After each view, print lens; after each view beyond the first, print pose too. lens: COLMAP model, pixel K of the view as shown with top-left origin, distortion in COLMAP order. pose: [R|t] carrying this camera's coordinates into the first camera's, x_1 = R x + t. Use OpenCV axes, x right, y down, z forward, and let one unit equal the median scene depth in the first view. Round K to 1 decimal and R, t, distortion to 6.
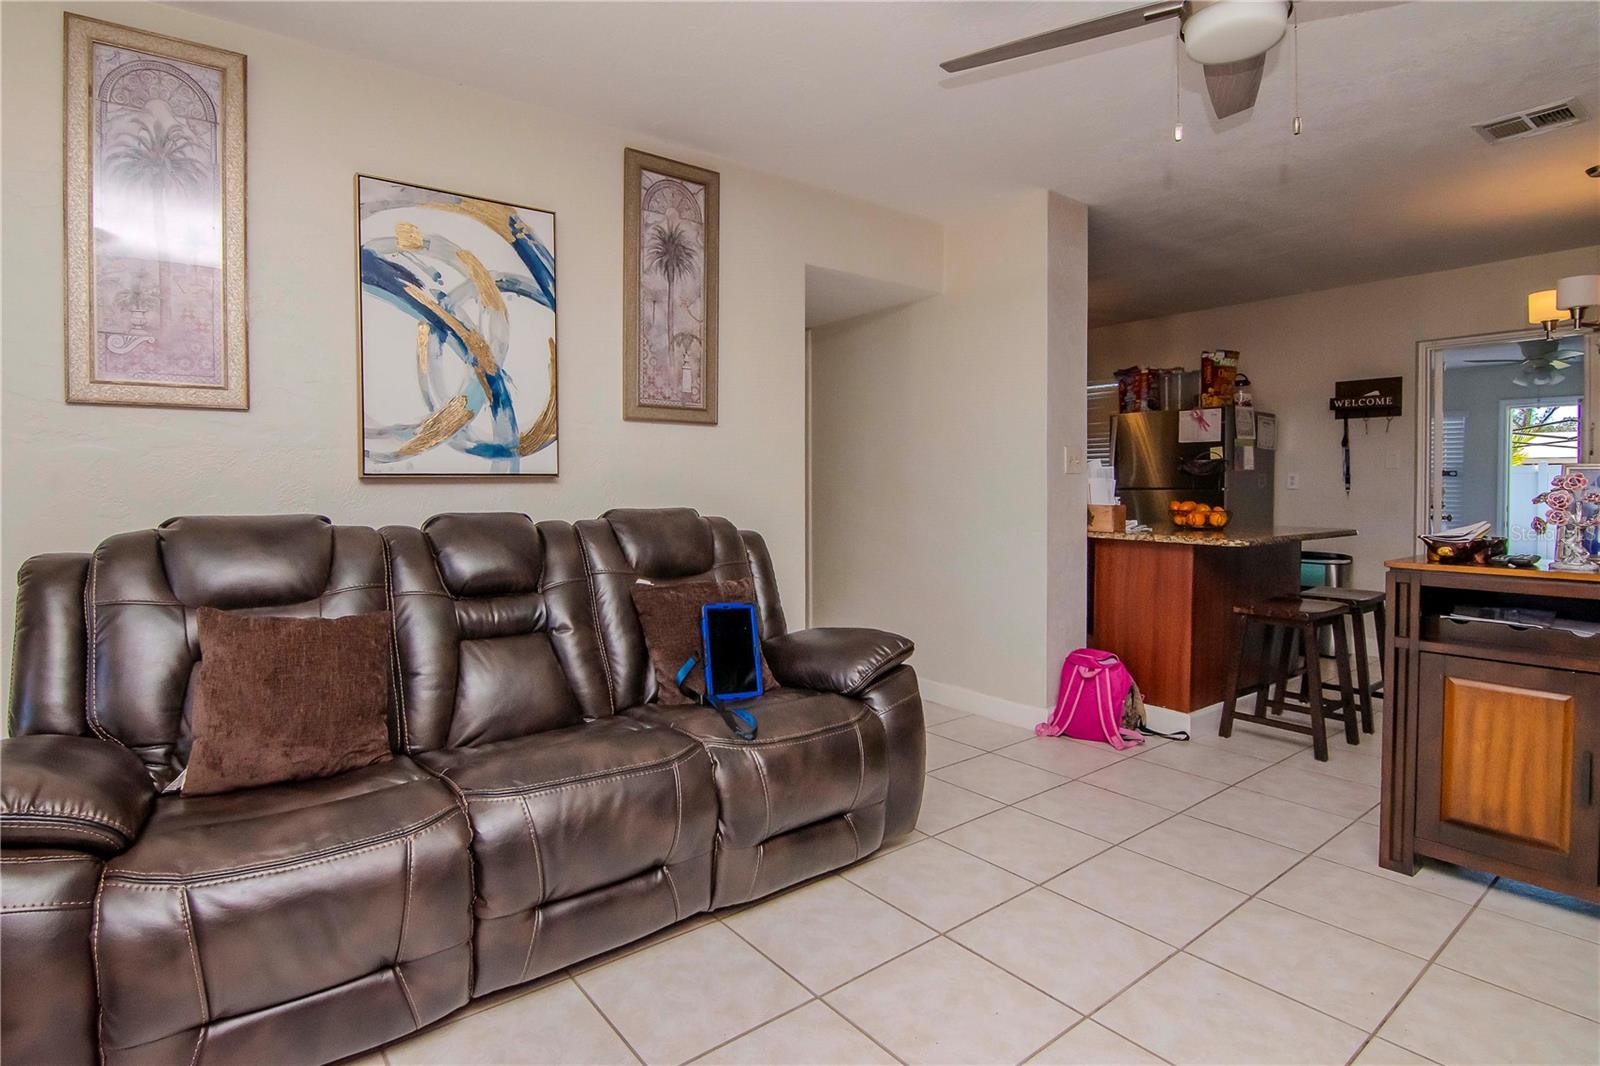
lens RADIAL K [[808.0, 0, 796.3], [0, 808.0, 509.9], [0, 0, 1]] dist [0.002170, -0.016064]
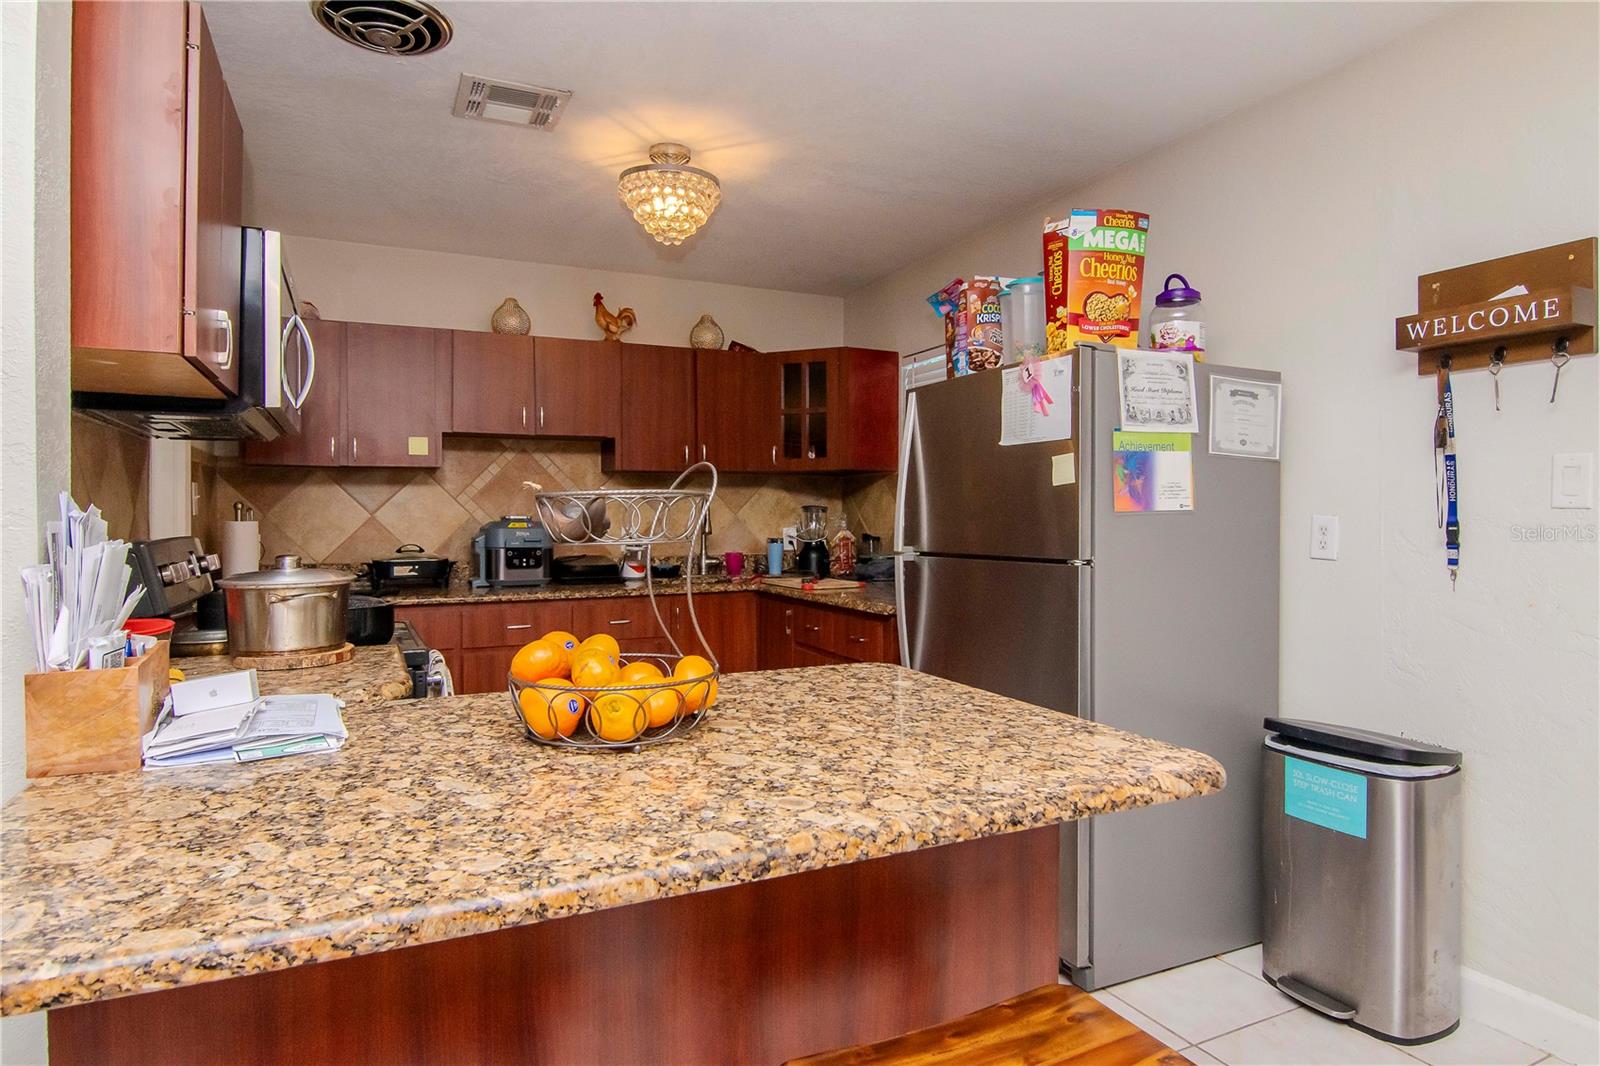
lens RADIAL K [[949.3, 0, 800.0], [0, 949.3, 533.0], [0, 0, 1]] dist [0.001263, -0.002372]
pose [[0.975056, 0.004380, -0.221918, 0.491717], [-0.009115, 0.999752, -0.020318, -0.028292], [0.221774, 0.021834, 0.974854, 0.514963]]
